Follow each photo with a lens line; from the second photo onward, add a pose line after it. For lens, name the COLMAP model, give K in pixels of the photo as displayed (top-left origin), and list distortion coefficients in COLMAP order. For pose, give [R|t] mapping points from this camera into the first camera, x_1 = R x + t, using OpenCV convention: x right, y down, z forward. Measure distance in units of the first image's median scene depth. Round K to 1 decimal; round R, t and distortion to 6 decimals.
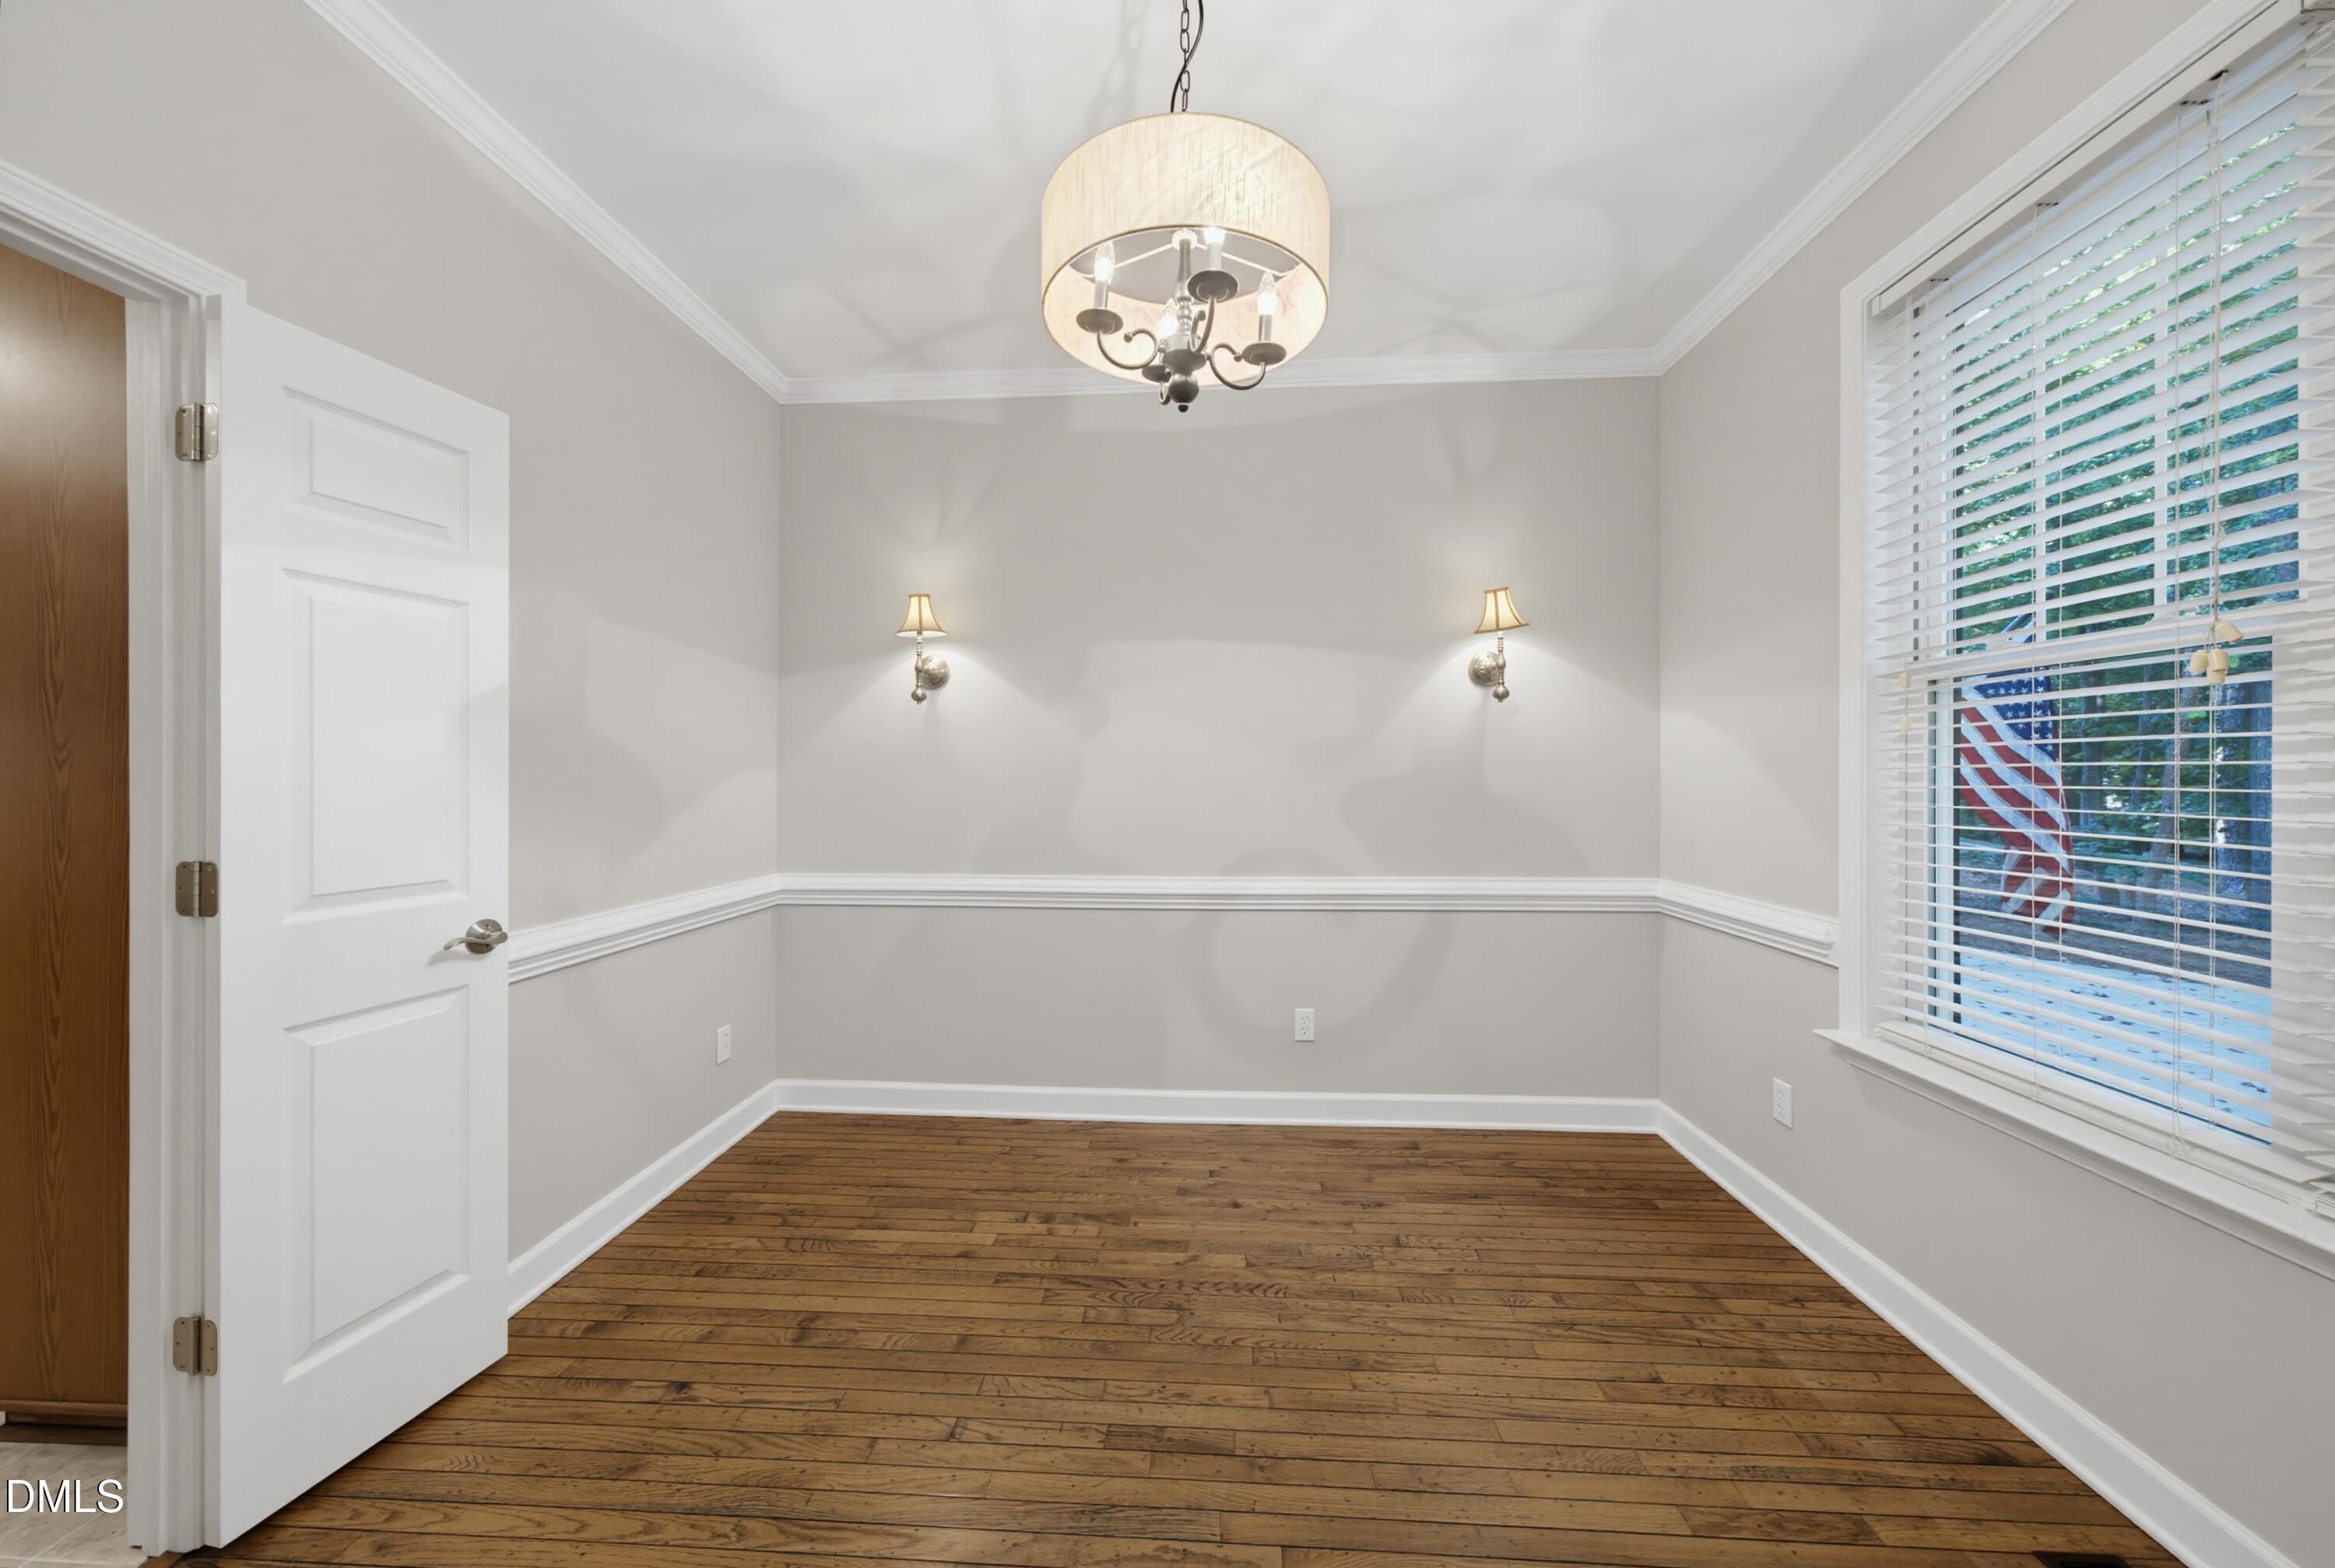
lens RADIAL K [[806.2, 0, 1154.7], [0, 806.2, 776.1], [0, 0, 1]] dist [-0.011955, 0.003528]
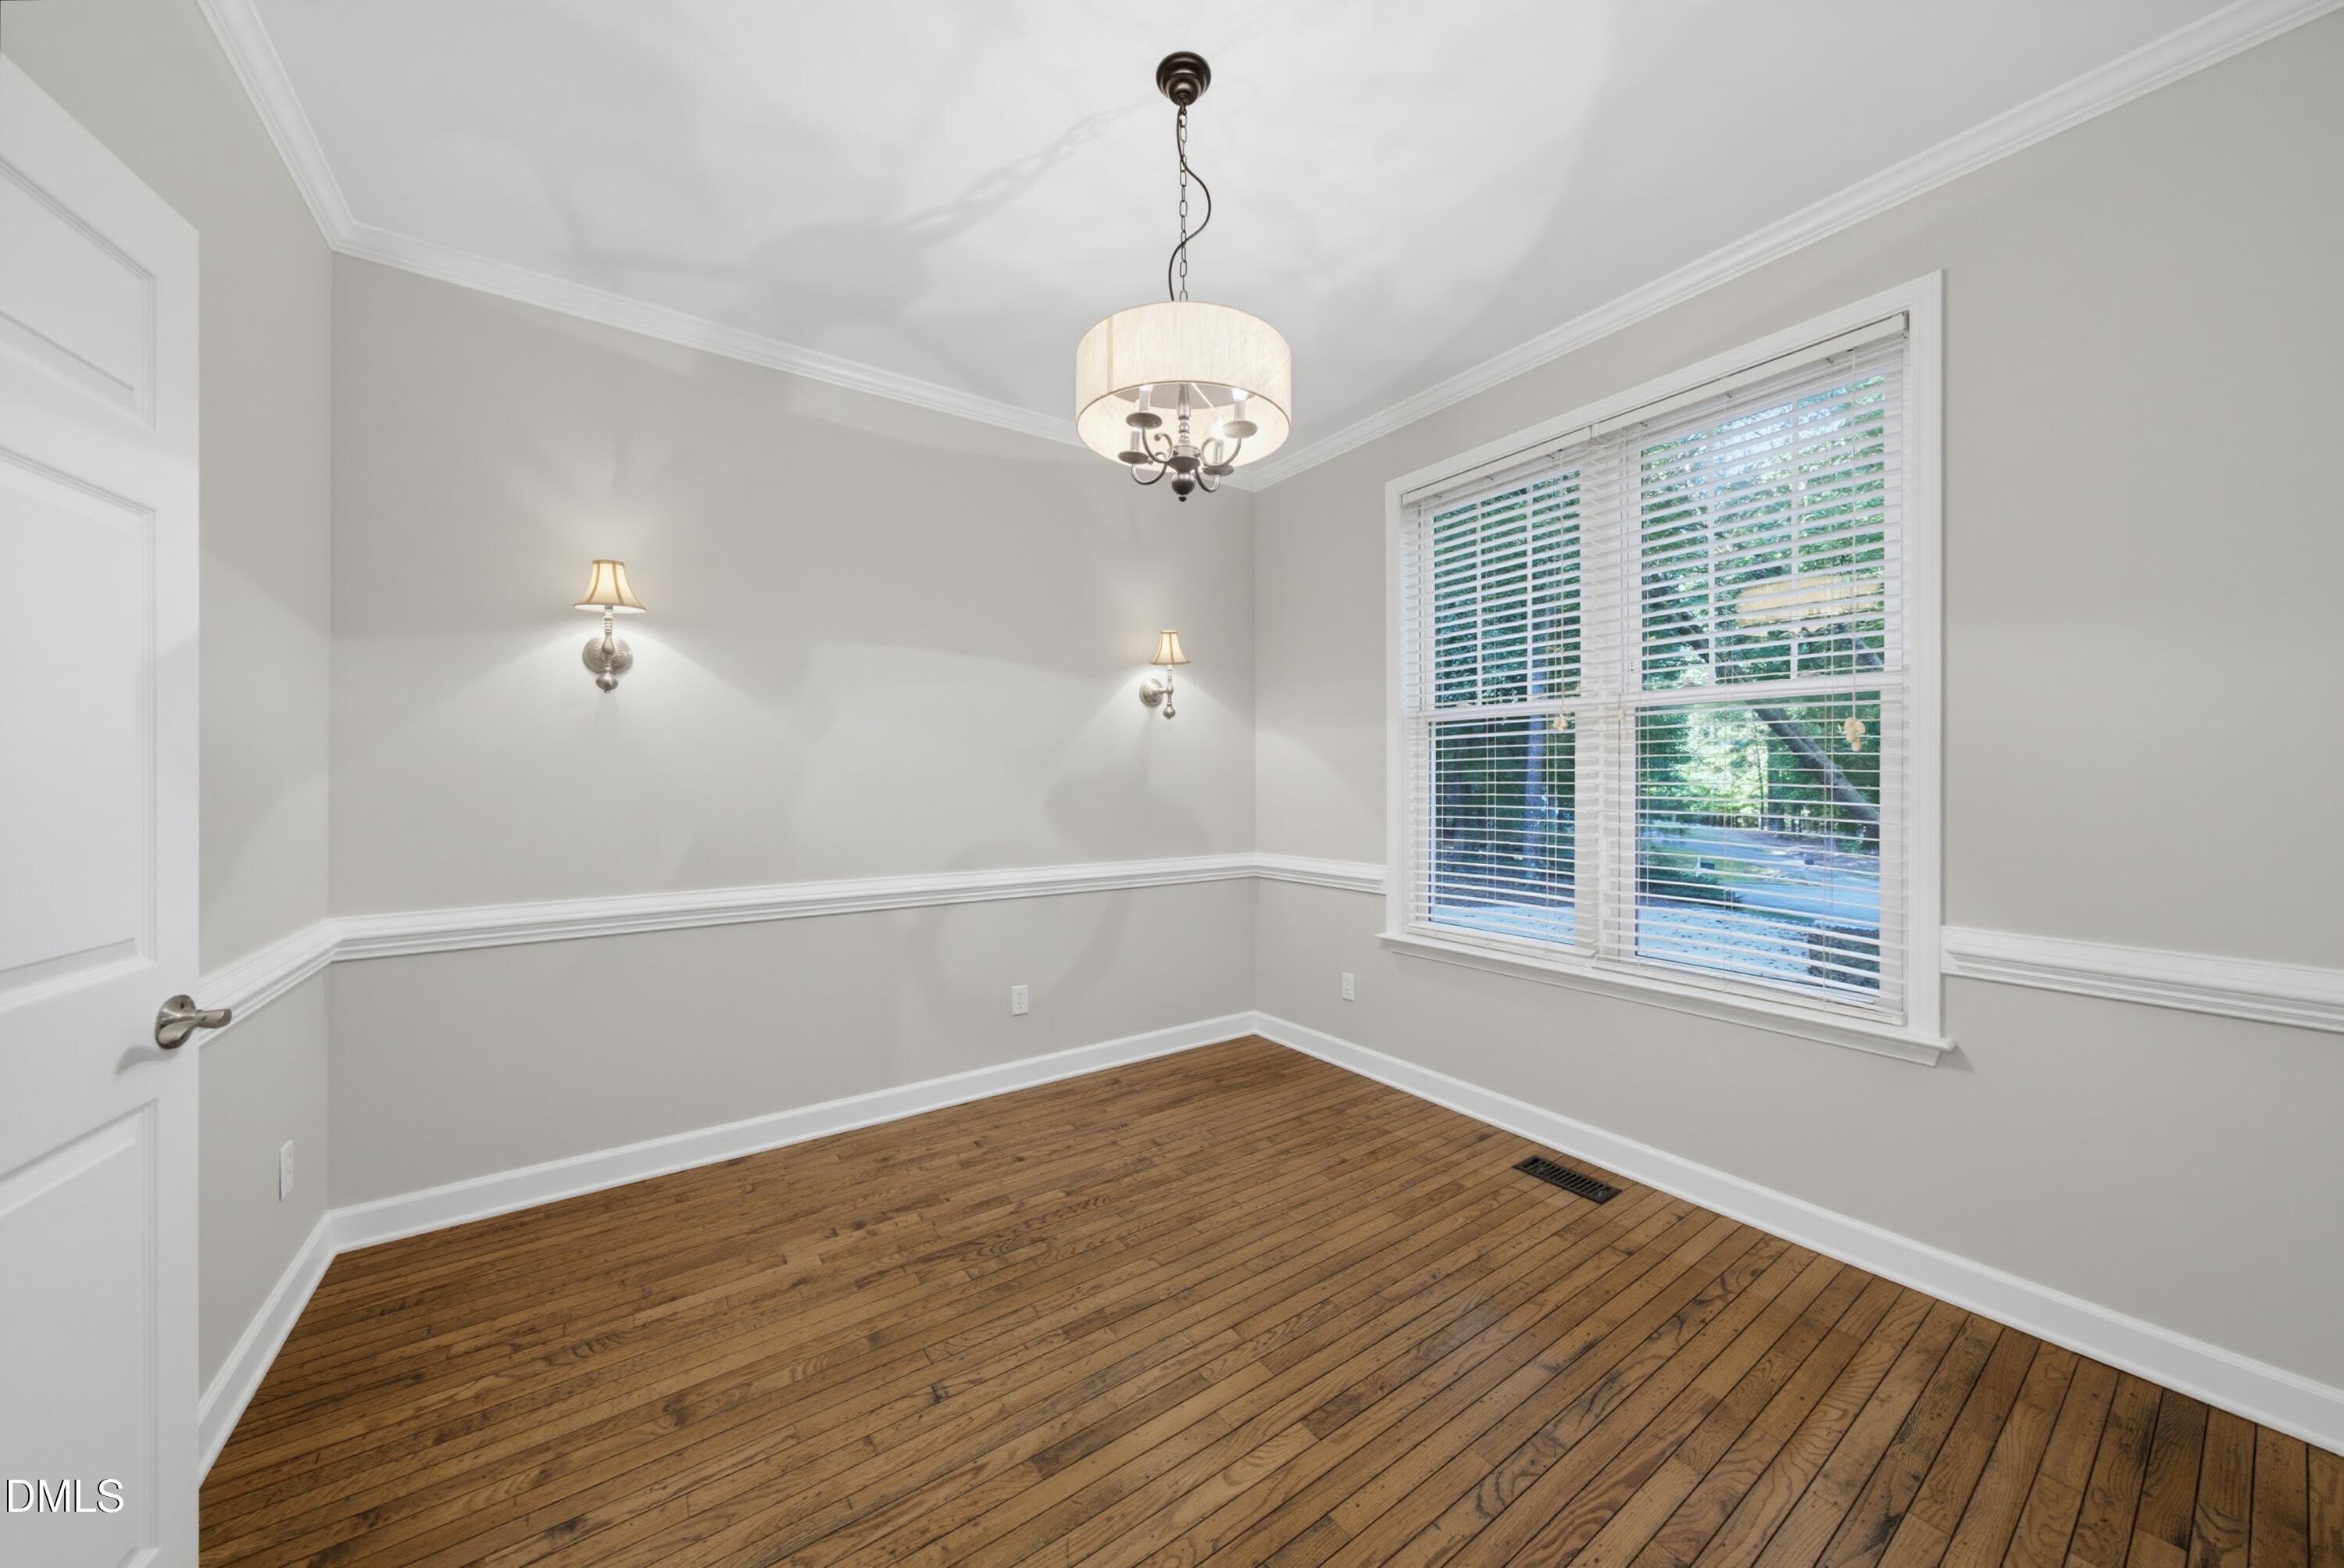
lens RADIAL K [[809.3, 0, 1181.4], [0, 809.3, 784.7], [0, 0, 1]] dist [-0.011955, 0.003528]
pose [[0.774858, -0.005469, 0.632111, -0.464170], [0.003360, 0.999984, 0.004534, 0.004673], [-0.632126, -0.001389, 0.774864, -0.020236]]
